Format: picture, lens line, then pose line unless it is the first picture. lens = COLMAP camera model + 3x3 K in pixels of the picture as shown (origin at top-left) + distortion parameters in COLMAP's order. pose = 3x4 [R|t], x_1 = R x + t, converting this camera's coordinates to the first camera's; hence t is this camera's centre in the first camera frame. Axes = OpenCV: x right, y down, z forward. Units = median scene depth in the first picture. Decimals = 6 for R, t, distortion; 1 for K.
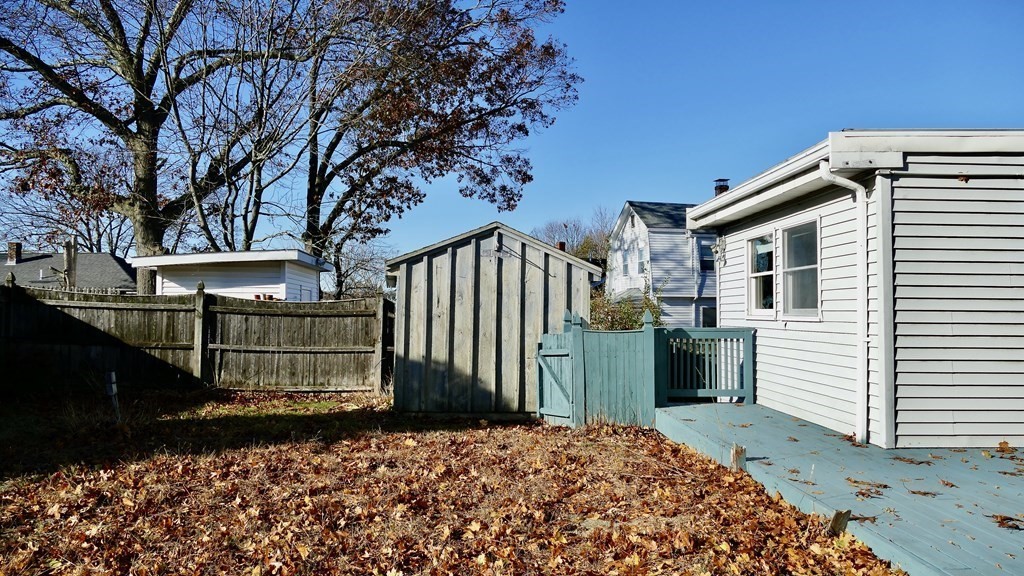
lens RADIAL K [[732.9, 0, 512.0], [0, 732.9, 288.0], [0, 0, 1]] dist [-0.006647, -0.001865]
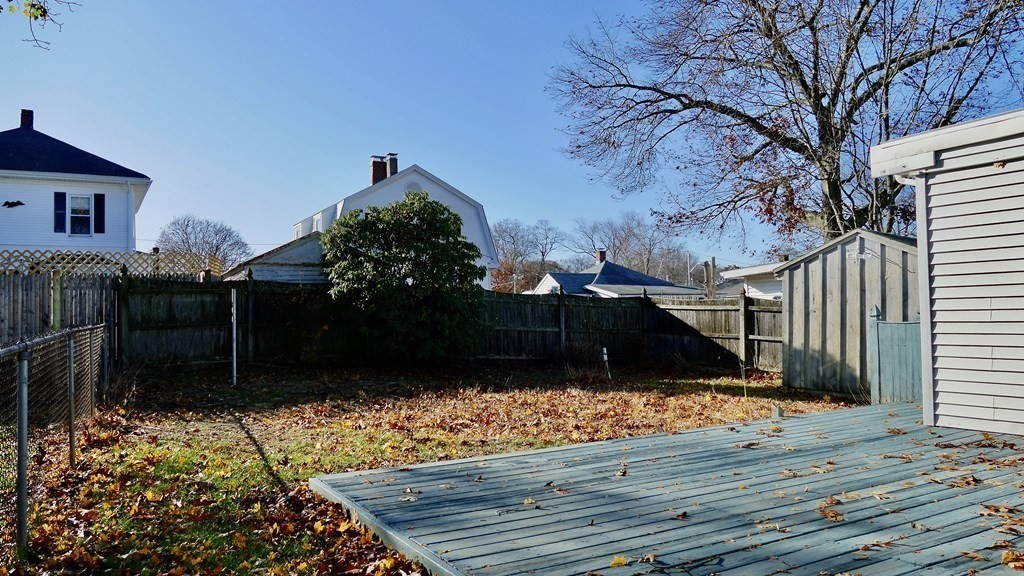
lens RADIAL K [[775.3, 0, 512.0], [0, 775.3, 288.0], [0, 0, 1]] dist [-0.003377, -0.001845]
pose [[0.485455, -0.045076, -0.873099, 0.822029], [0.047193, 0.998565, -0.025314, 0.009149], [0.872987, -0.028916, 0.486886, -0.065127]]
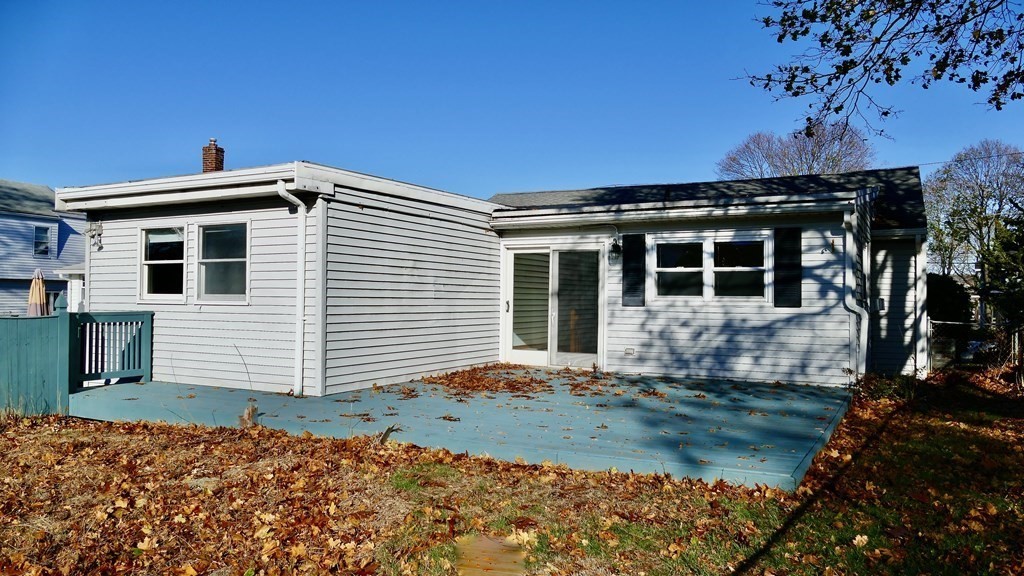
lens RADIAL K [[732.9, 0, 512.0], [0, 732.9, 288.0], [0, 0, 1]] dist [-0.006647, -0.001865]
pose [[0.486387, 0.013189, 0.873644, -0.352103], [-0.033499, 0.999432, 0.003562, -0.001851], [-0.873101, -0.030998, 0.486553, 0.009943]]
